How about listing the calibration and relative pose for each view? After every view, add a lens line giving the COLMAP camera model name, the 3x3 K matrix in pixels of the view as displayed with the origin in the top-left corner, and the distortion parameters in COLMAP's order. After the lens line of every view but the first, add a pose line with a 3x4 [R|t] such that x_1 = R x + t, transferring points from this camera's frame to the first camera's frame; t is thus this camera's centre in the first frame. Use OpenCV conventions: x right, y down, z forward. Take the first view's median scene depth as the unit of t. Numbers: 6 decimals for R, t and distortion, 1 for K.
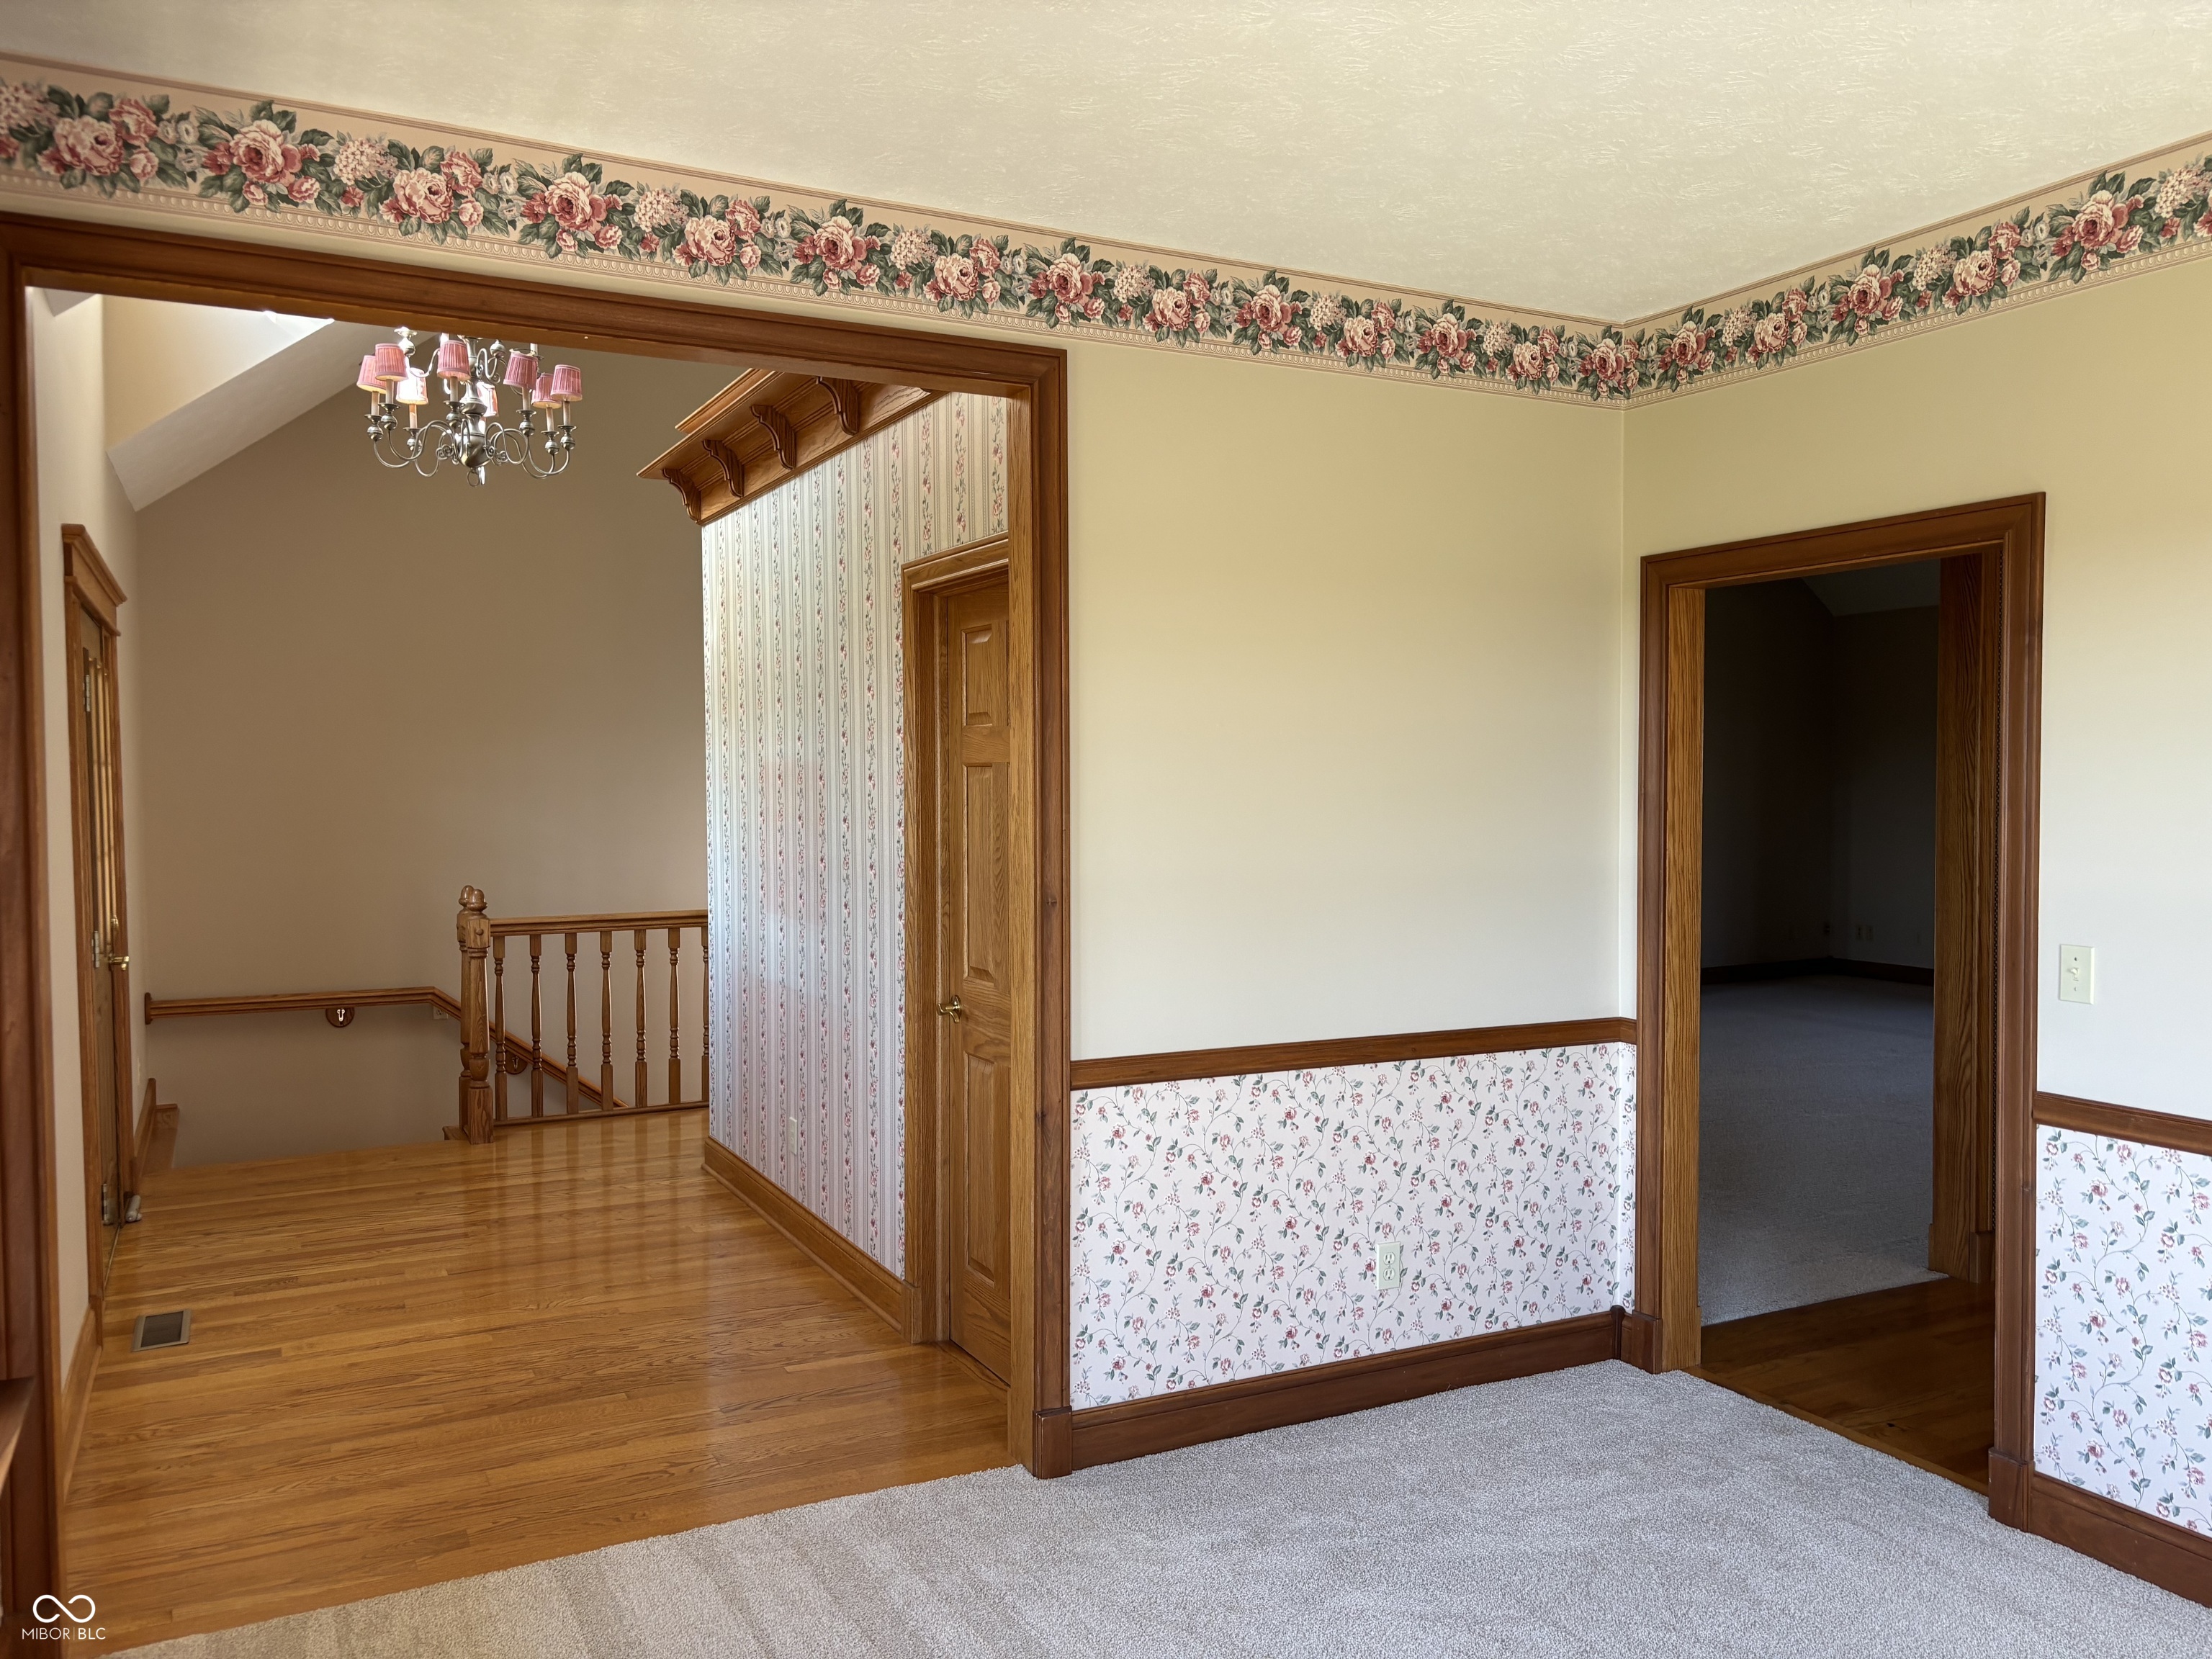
lens RADIAL K [[1638.6, 0, 1051.5], [0, 1638.6, 787.1], [0, 0, 1]] dist [0.055769, -0.055619]
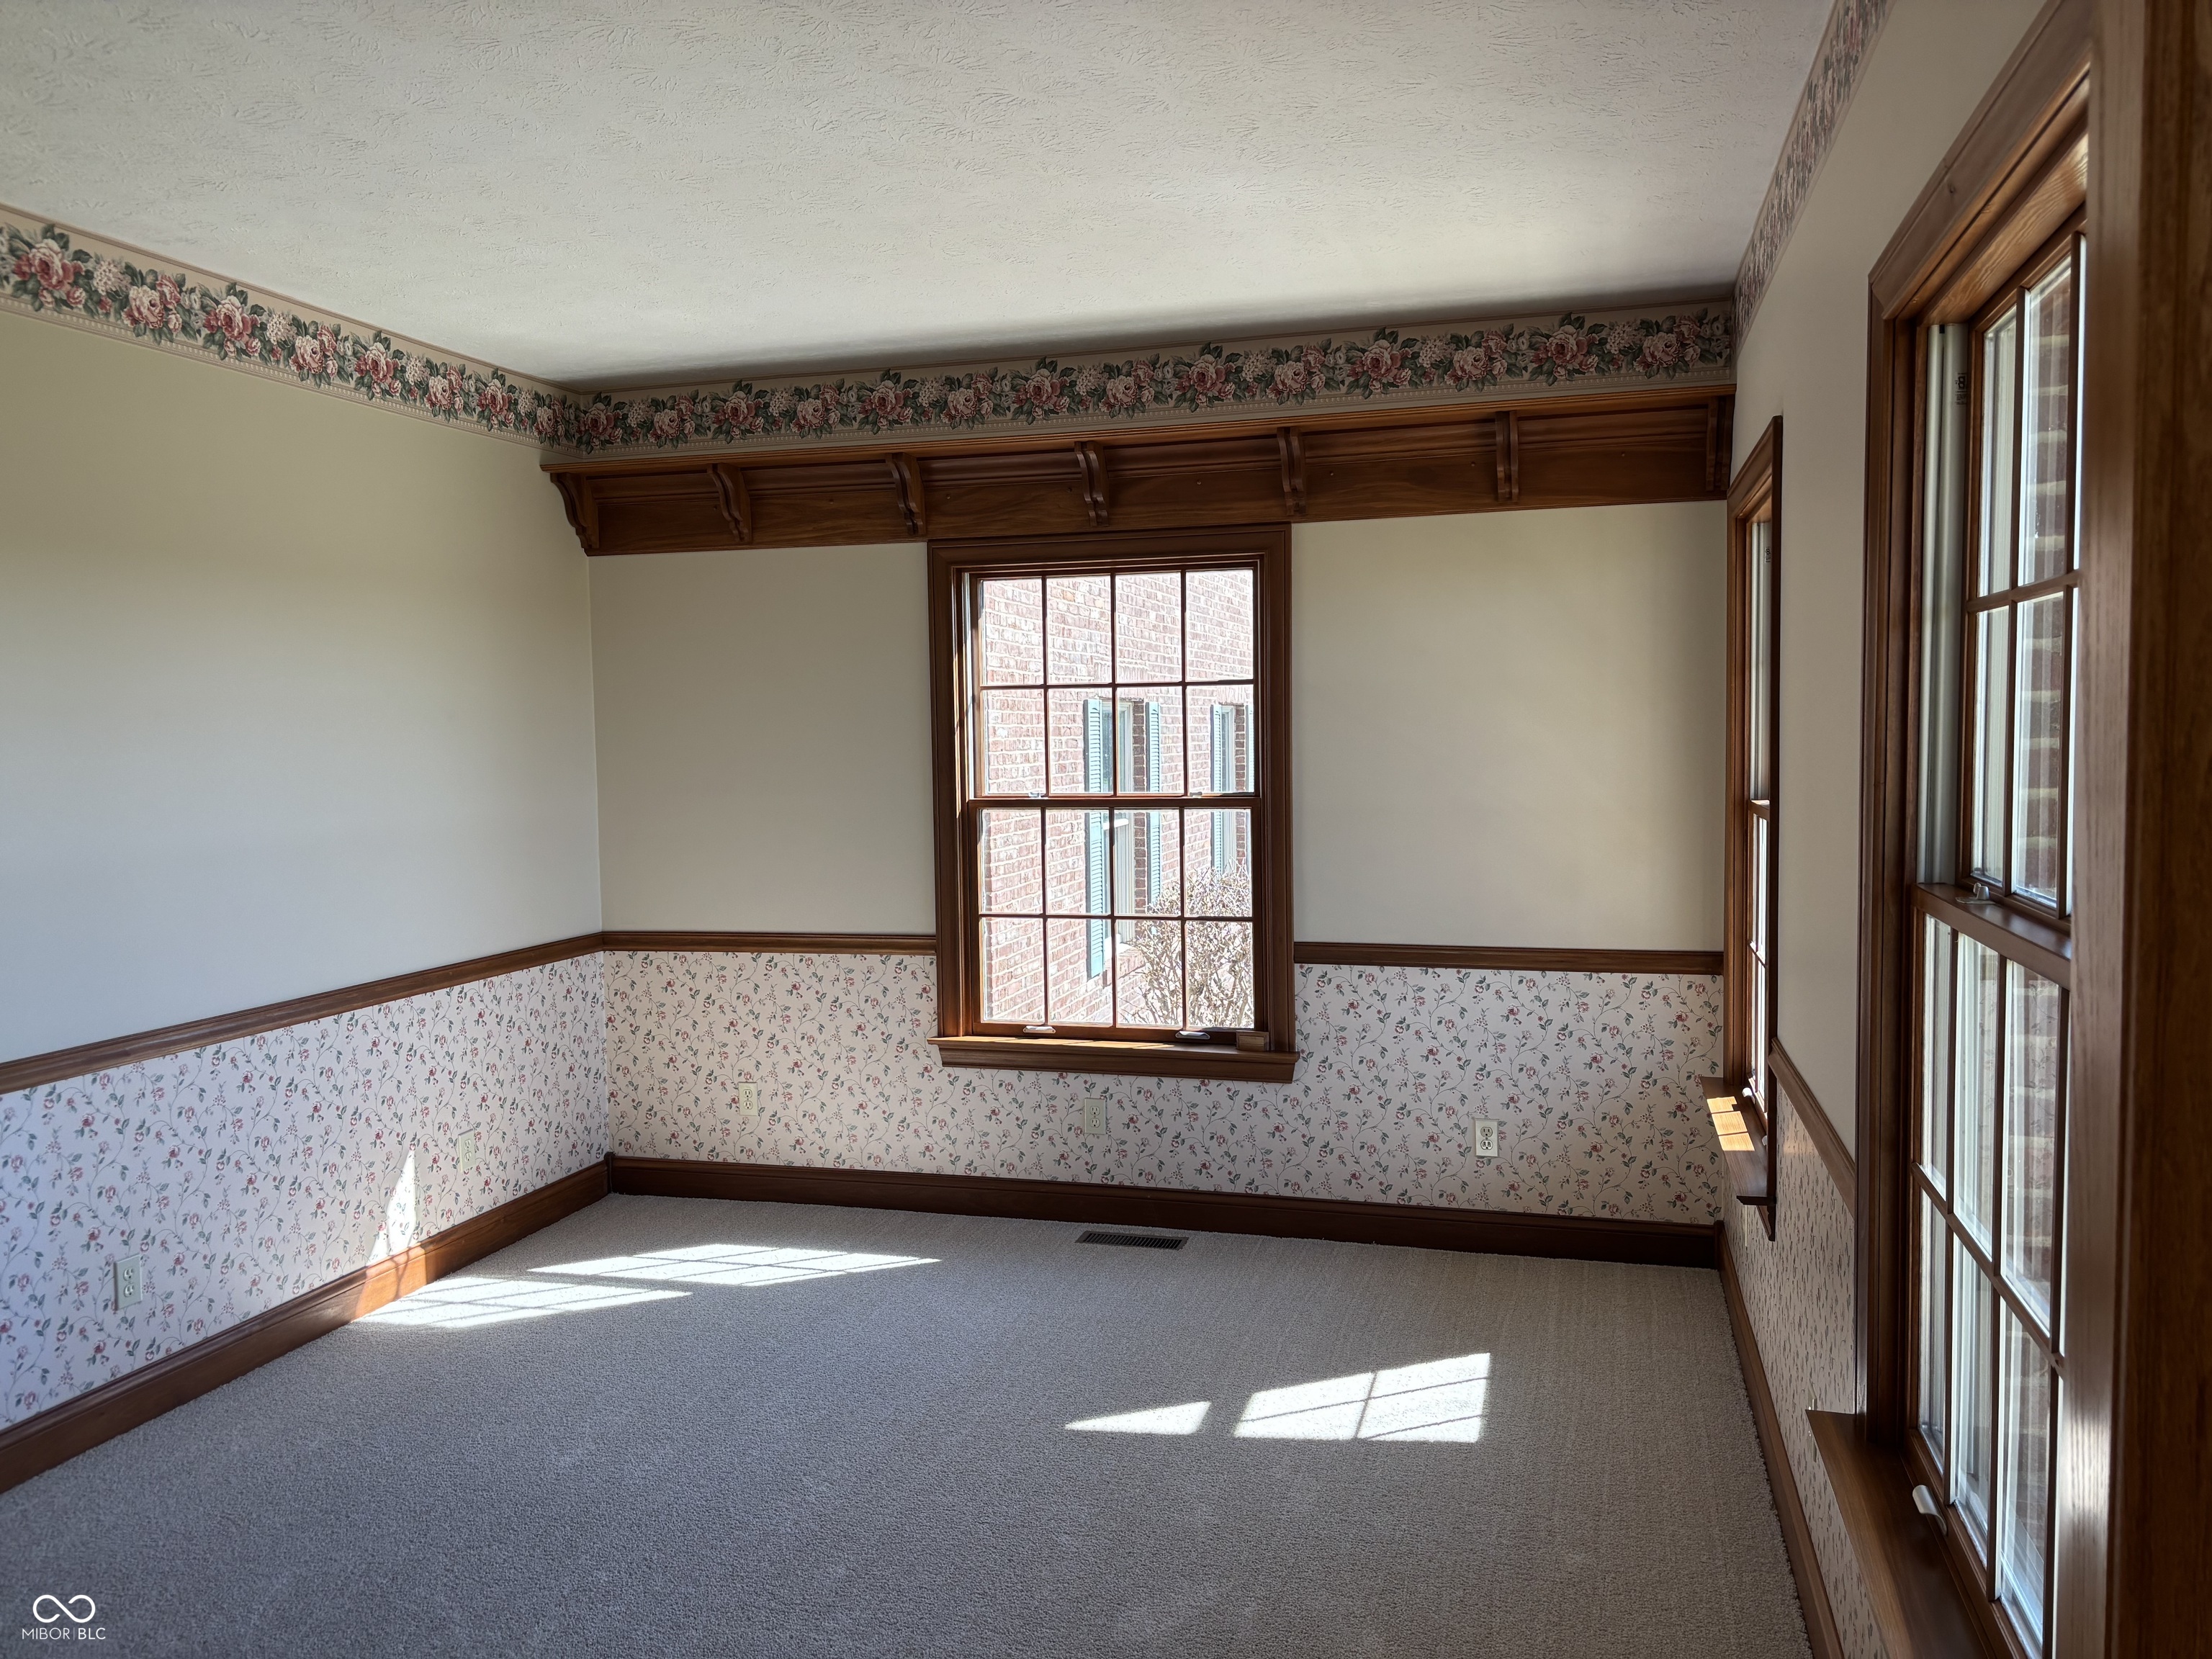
lens RADIAL K [[1638.6, 0, 1123.6], [0, 1638.6, 839.1], [0, 0, 1]] dist [0.055769, -0.055619]
pose [[0.666362, -0.069607, 0.742372, -0.312512], [0.035806, 0.997472, 0.061386, 0.000752], [-0.744768, -0.014323, 0.667170, -0.155680]]
